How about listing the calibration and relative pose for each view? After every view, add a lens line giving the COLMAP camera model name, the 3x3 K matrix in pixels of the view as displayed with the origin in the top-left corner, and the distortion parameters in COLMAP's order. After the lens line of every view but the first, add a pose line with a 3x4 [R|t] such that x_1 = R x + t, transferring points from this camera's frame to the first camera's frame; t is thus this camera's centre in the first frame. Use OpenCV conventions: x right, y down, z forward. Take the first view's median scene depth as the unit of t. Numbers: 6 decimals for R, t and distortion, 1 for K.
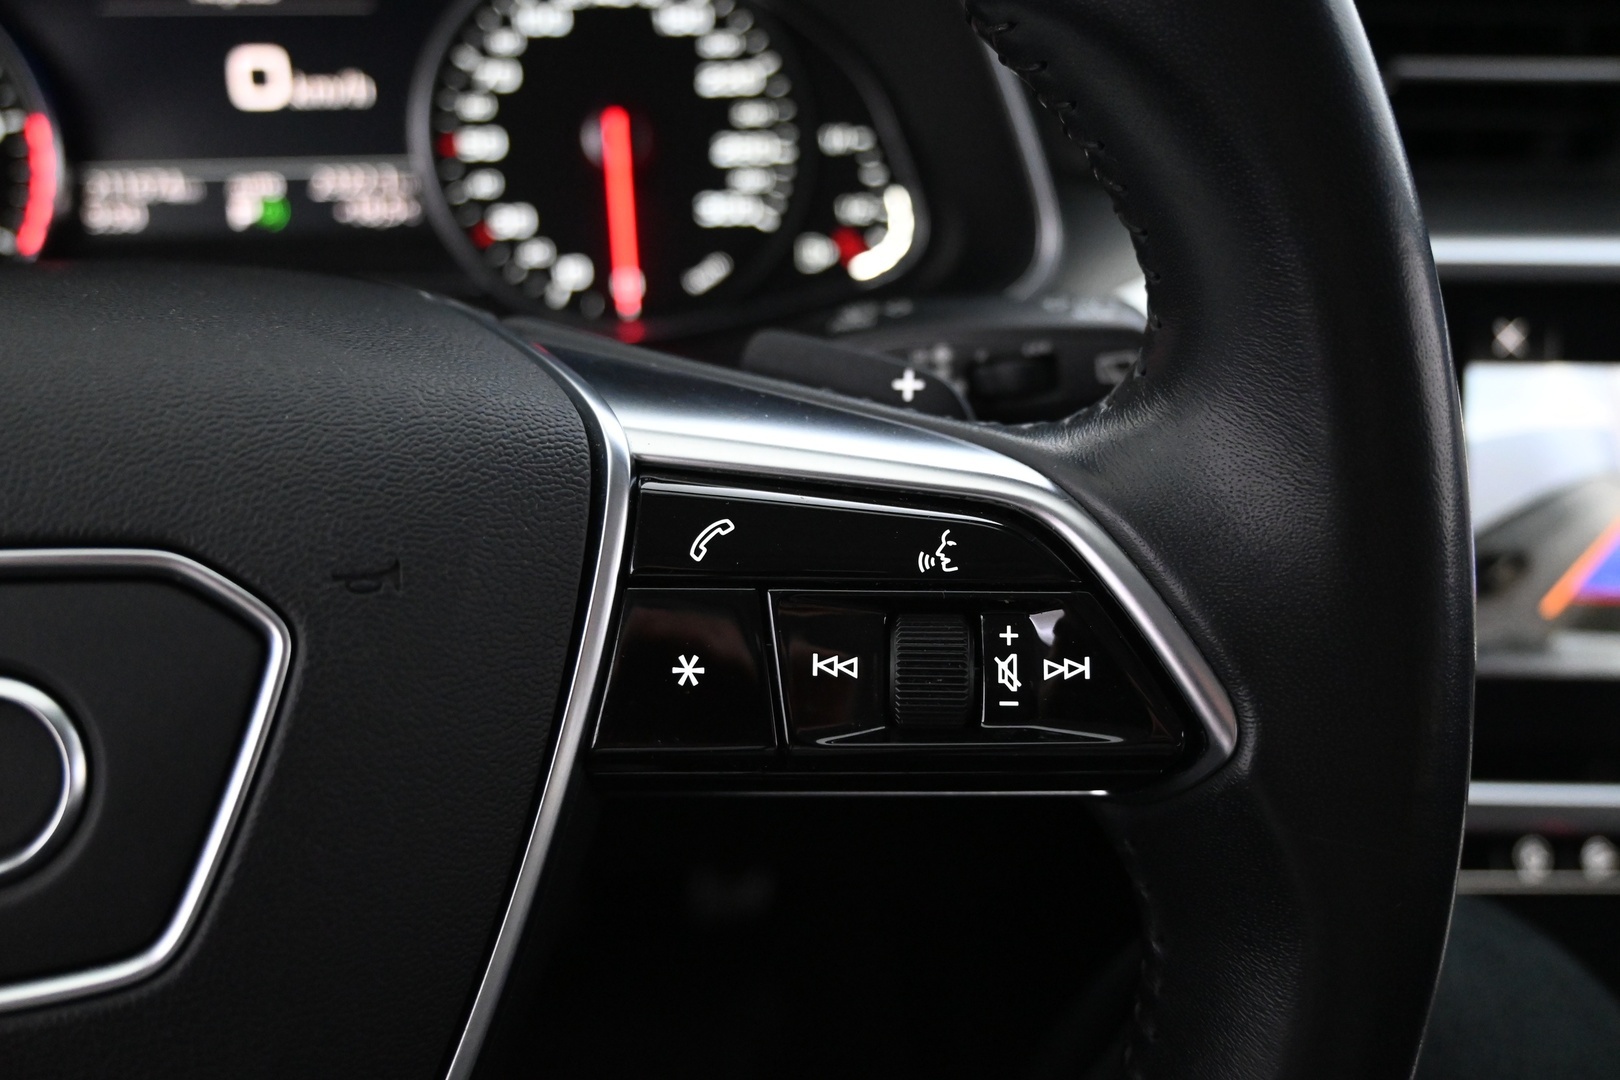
lens RADIAL K [[1446.3, 0, 810.0], [0, 1446.3, 540.0], [0, 0, 1]] dist [-0.002139, -0.006975]
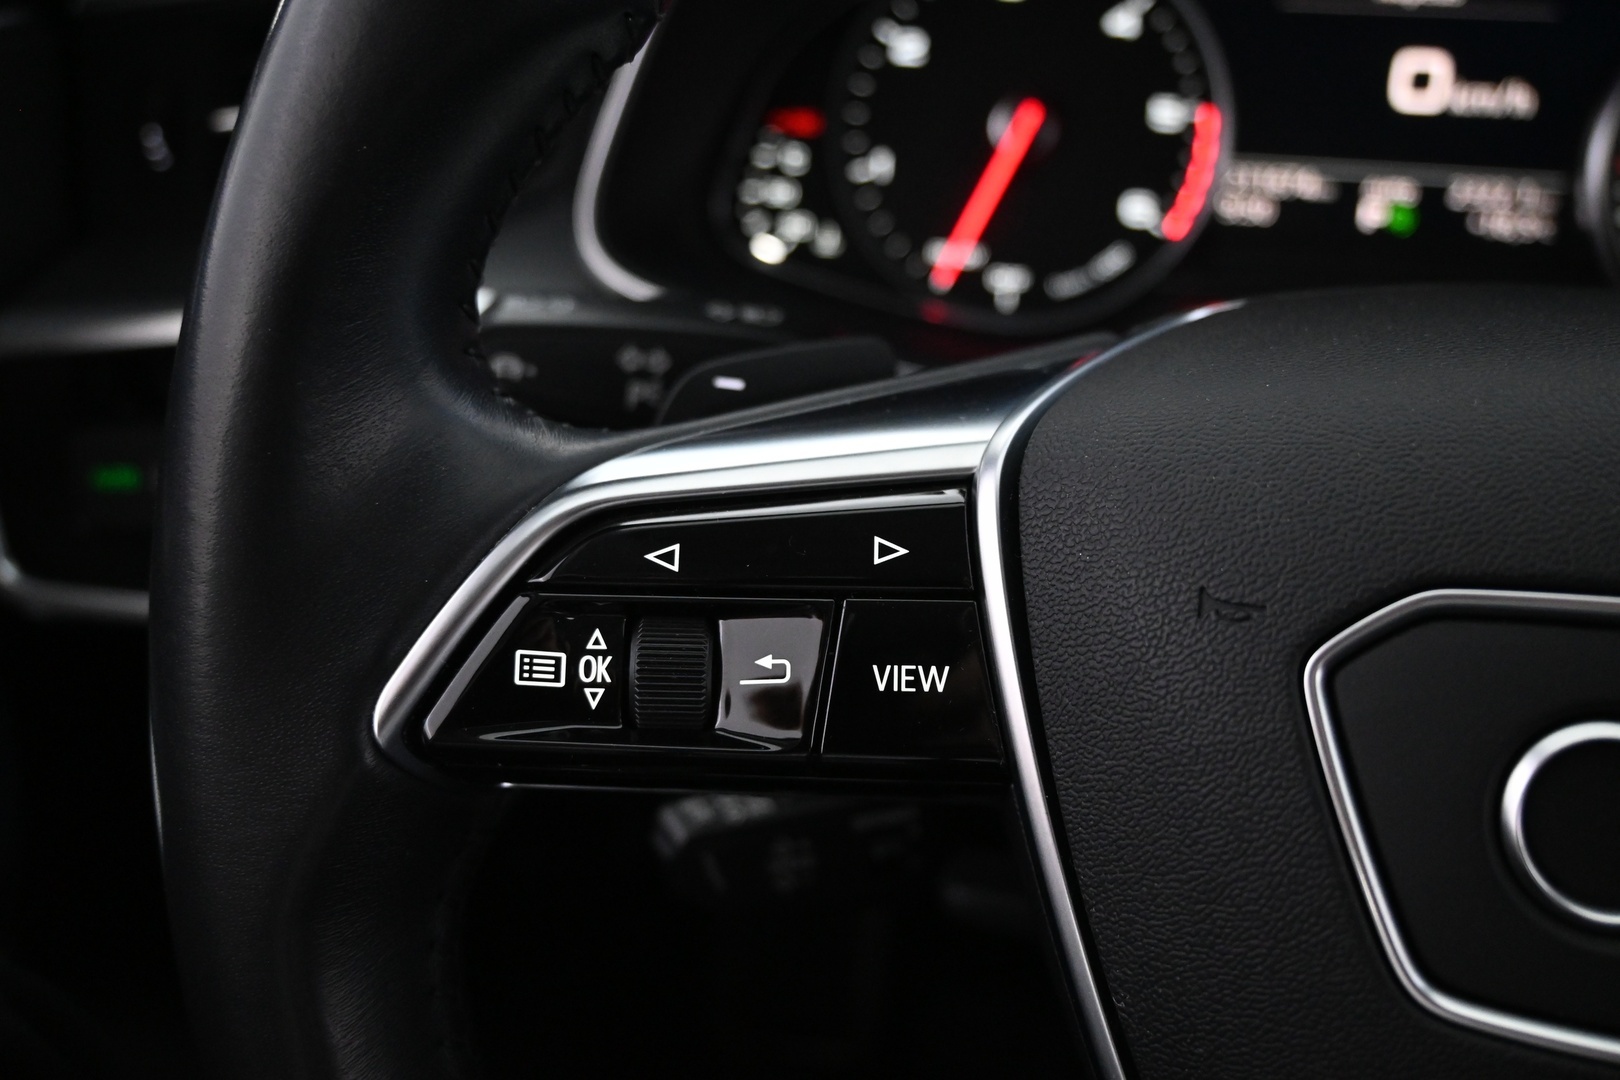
lens RADIAL K [[1446.3, 0, 810.0], [0, 1446.3, 540.0], [0, 0, 1]] dist [-0.002139, -0.006975]
pose [[0.927960, 0.164763, -0.334279, -0.383338], [-0.158367, 0.986285, 0.046503, 0.007604], [0.337356, 0.009786, 0.941326, -0.059914]]
